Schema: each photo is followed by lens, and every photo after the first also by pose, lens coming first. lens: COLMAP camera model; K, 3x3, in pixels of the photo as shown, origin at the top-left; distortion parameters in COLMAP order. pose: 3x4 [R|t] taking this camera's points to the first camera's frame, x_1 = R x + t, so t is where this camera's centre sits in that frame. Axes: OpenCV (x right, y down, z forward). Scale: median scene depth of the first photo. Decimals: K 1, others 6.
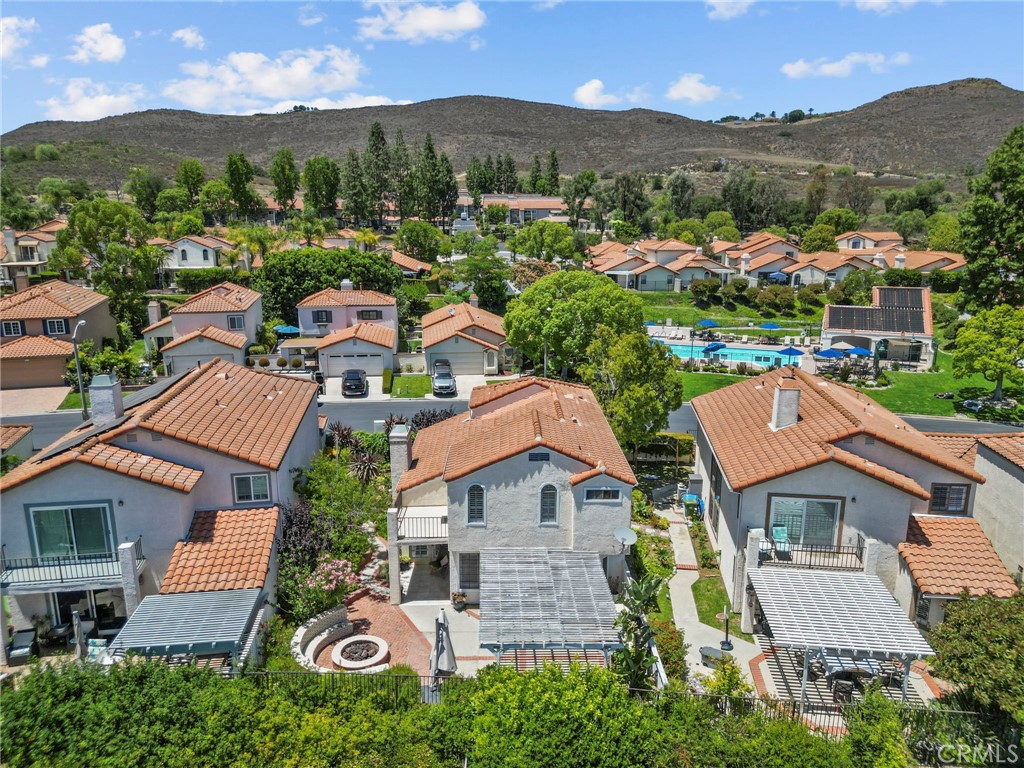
lens RADIAL K [[715.5, 0, 511.2], [0, 715.5, 383.1], [0, 0, 1]] dist [0.041772, -0.000911]
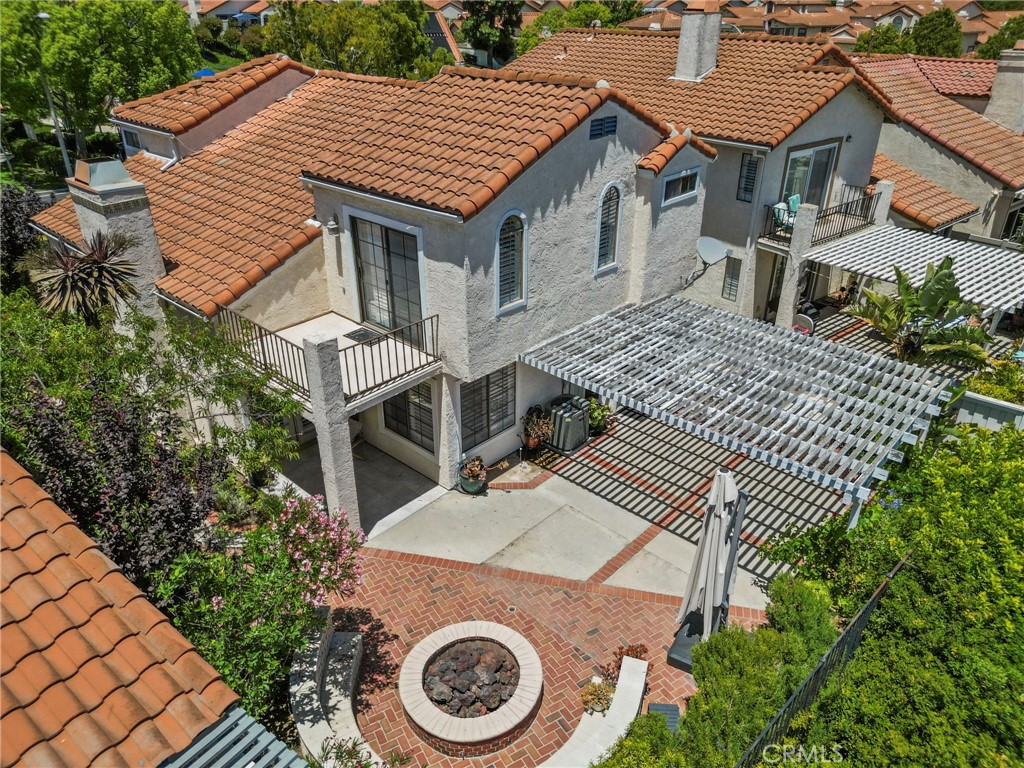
lens RADIAL K [[715.5, 0, 510.5], [0, 715.5, 382.2], [0, 0, 1]] dist [0.041772, -0.000911]
pose [[0.703350, -0.342755, 0.622750, -0.354179], [0.166048, 0.931056, 0.324904, 0.094371], [-0.691177, -0.125115, 0.711772, 0.676607]]
